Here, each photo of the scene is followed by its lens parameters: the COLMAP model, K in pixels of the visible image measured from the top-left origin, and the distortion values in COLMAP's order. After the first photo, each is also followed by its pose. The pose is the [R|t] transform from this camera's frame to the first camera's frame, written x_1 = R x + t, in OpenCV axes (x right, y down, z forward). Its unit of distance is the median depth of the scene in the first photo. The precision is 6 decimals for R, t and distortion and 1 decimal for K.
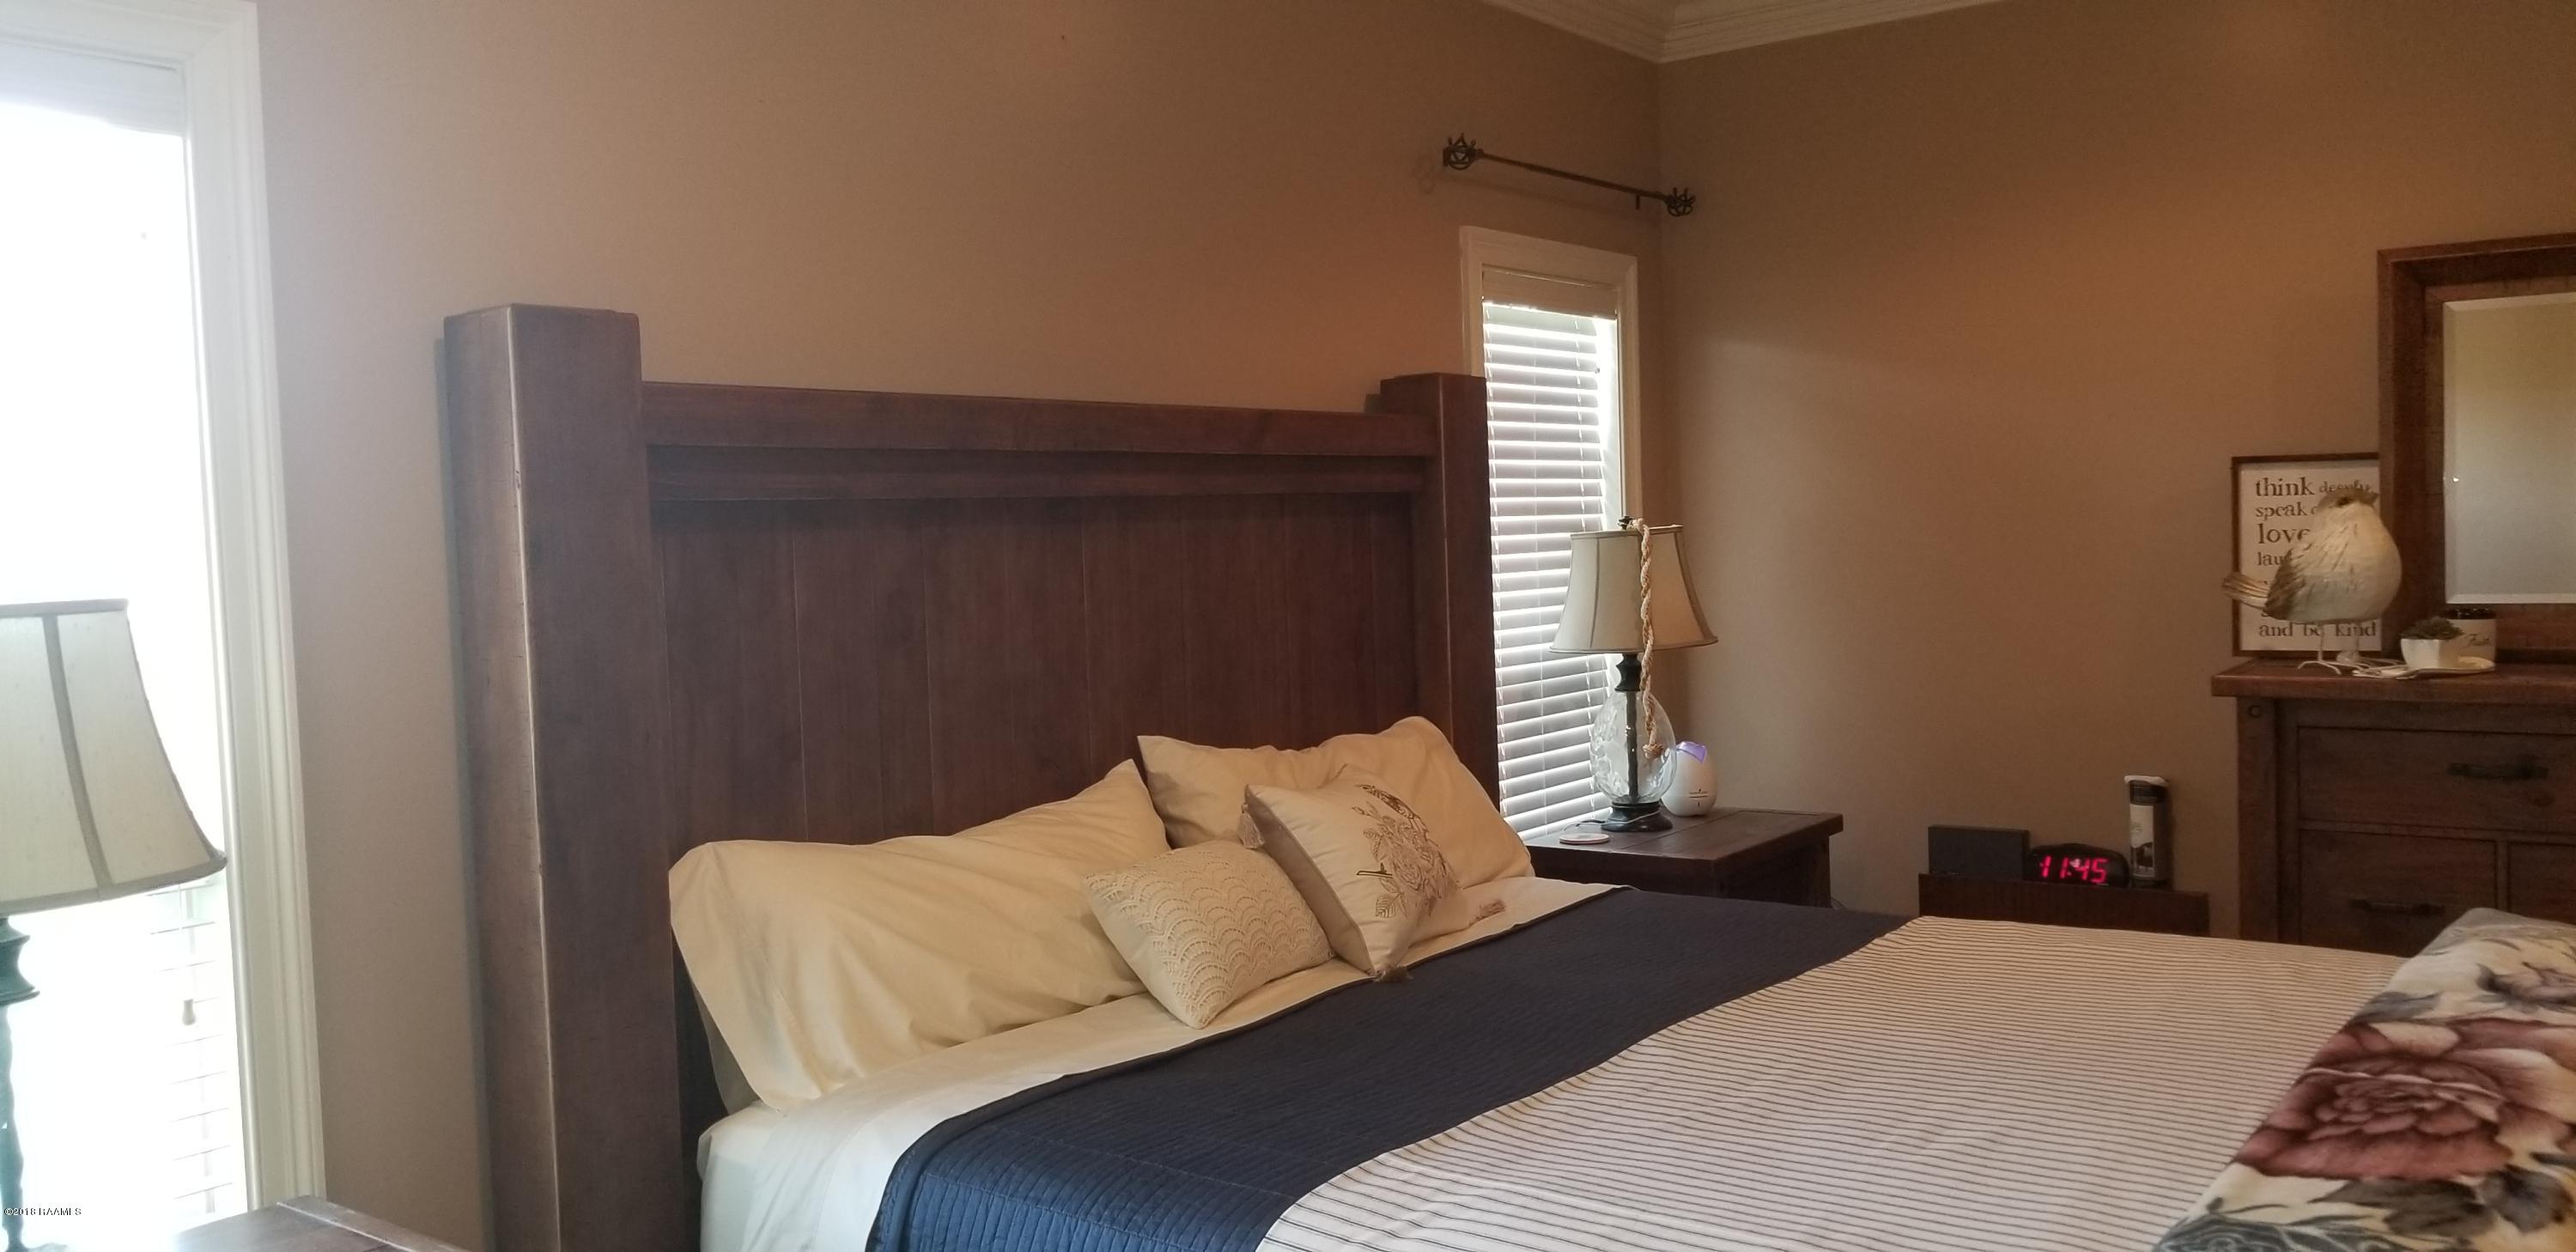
lens RADIAL K [[2030.4, 0, 1288.0], [0, 2030.4, 626.0], [0, 0, 1]] dist [0.002824, 0.003487]
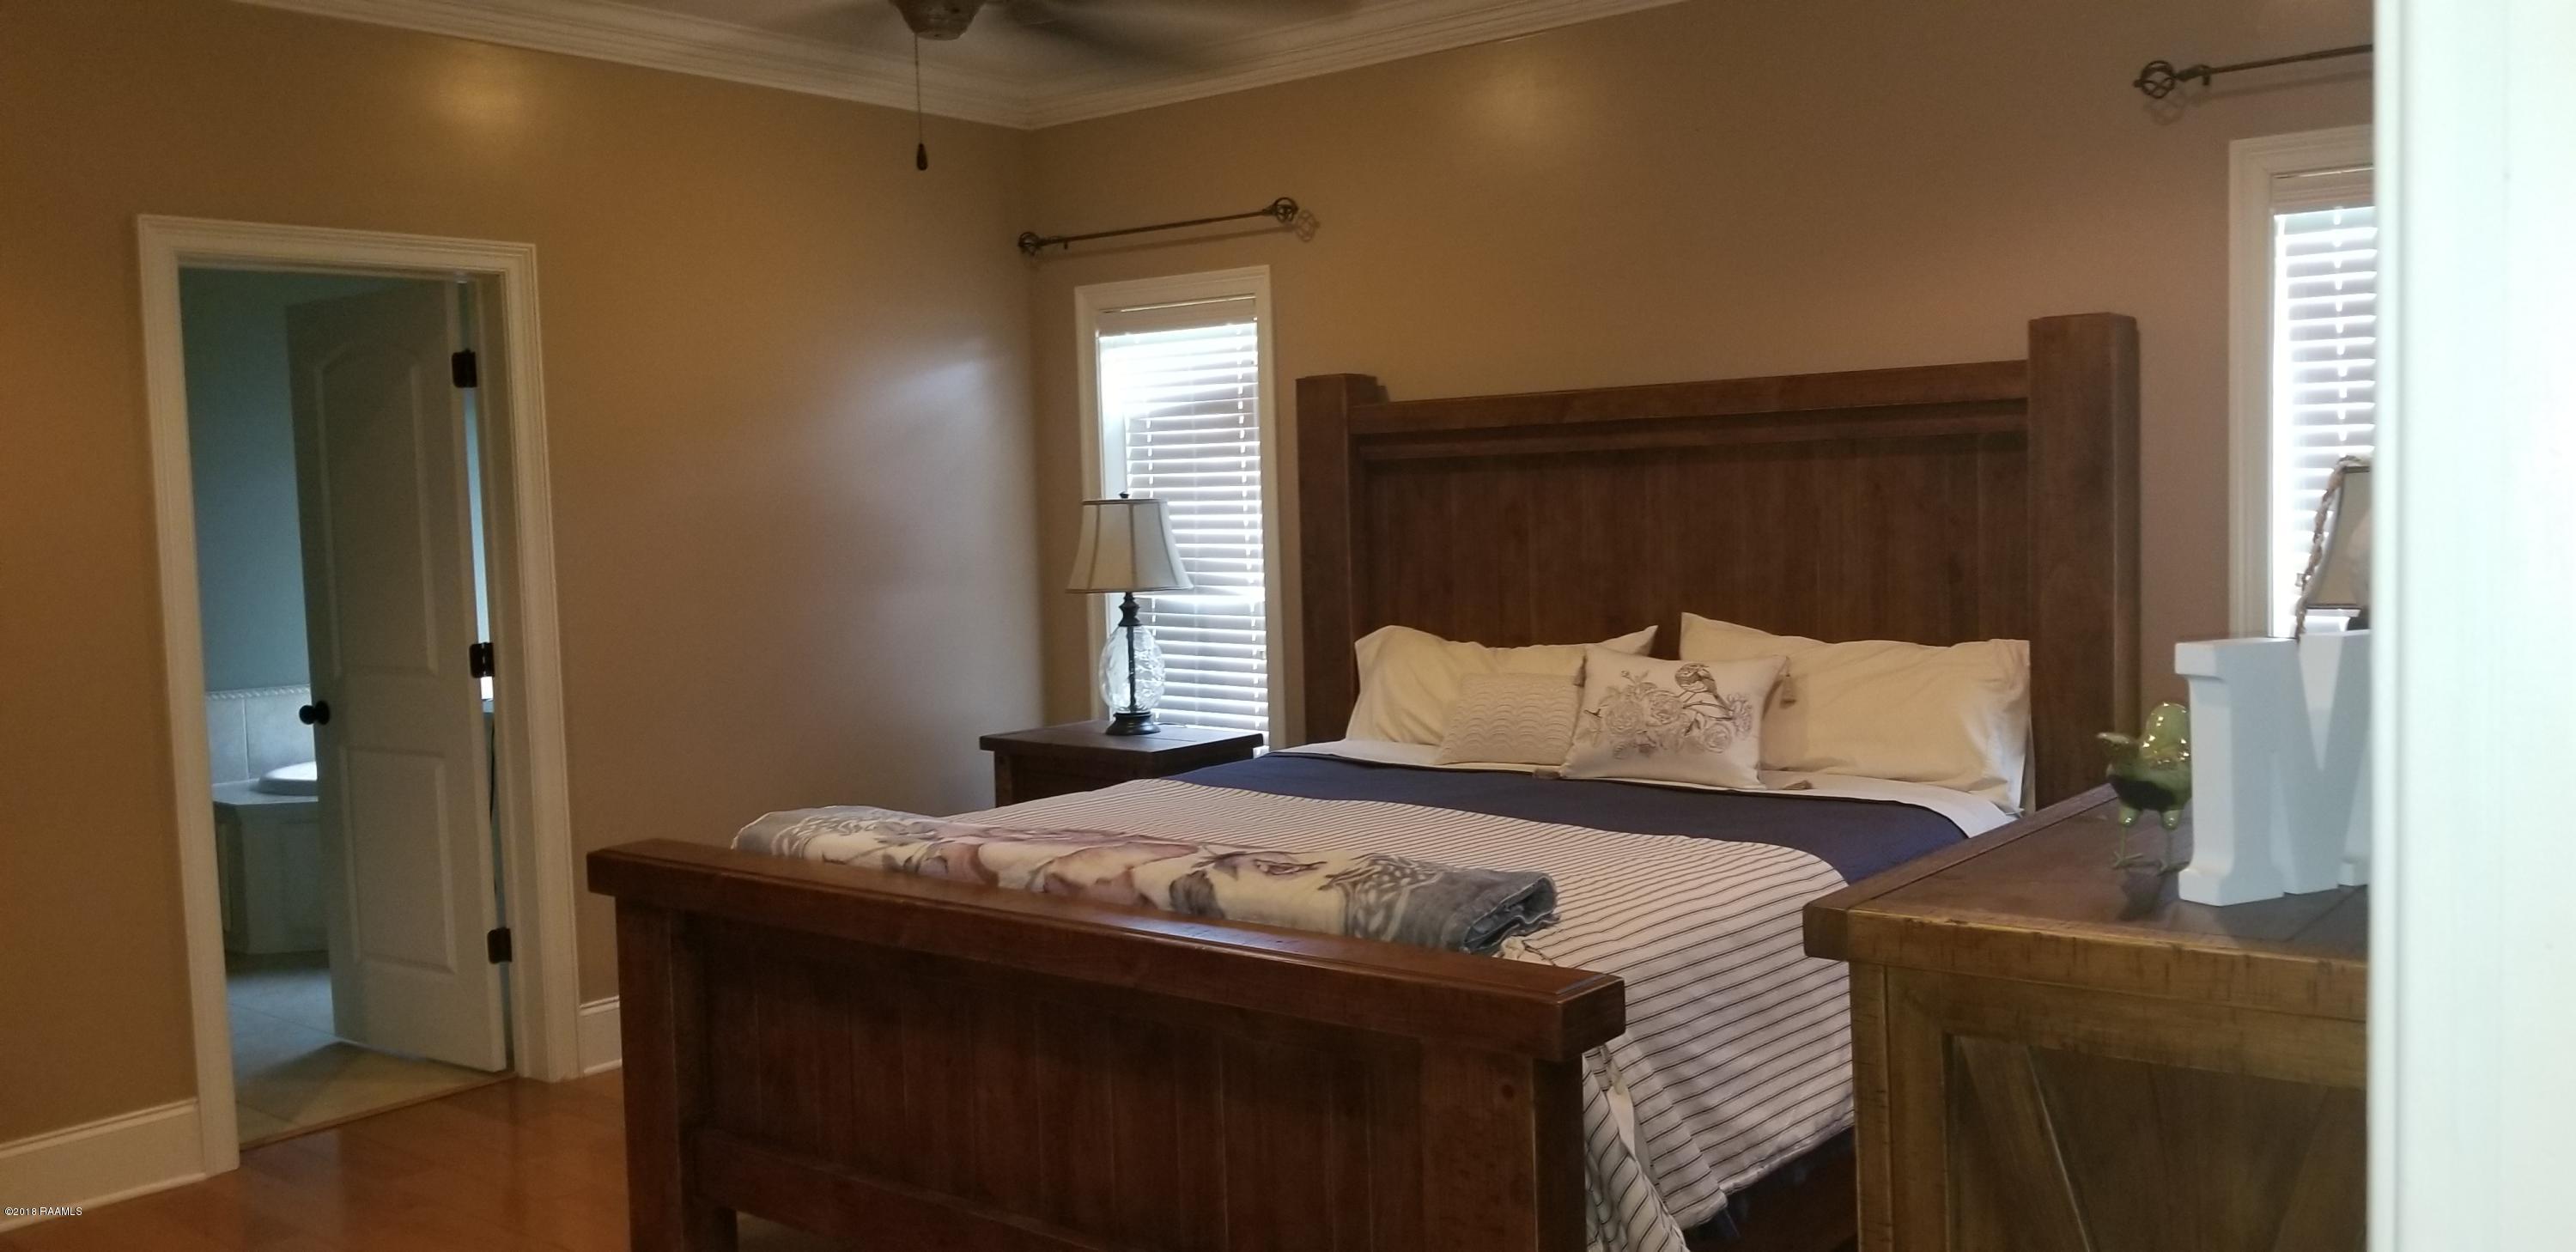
lens RADIAL K [[2030.4, 0, 1288.0], [0, 2030.4, 626.0], [0, 0, 1]] dist [0.002824, 0.003487]
pose [[-0.068403, 0.099005, -0.992733, 1.315577], [-0.021769, 0.994679, 0.100699, -0.072579], [0.997420, 0.028499, -0.065884, 0.776458]]
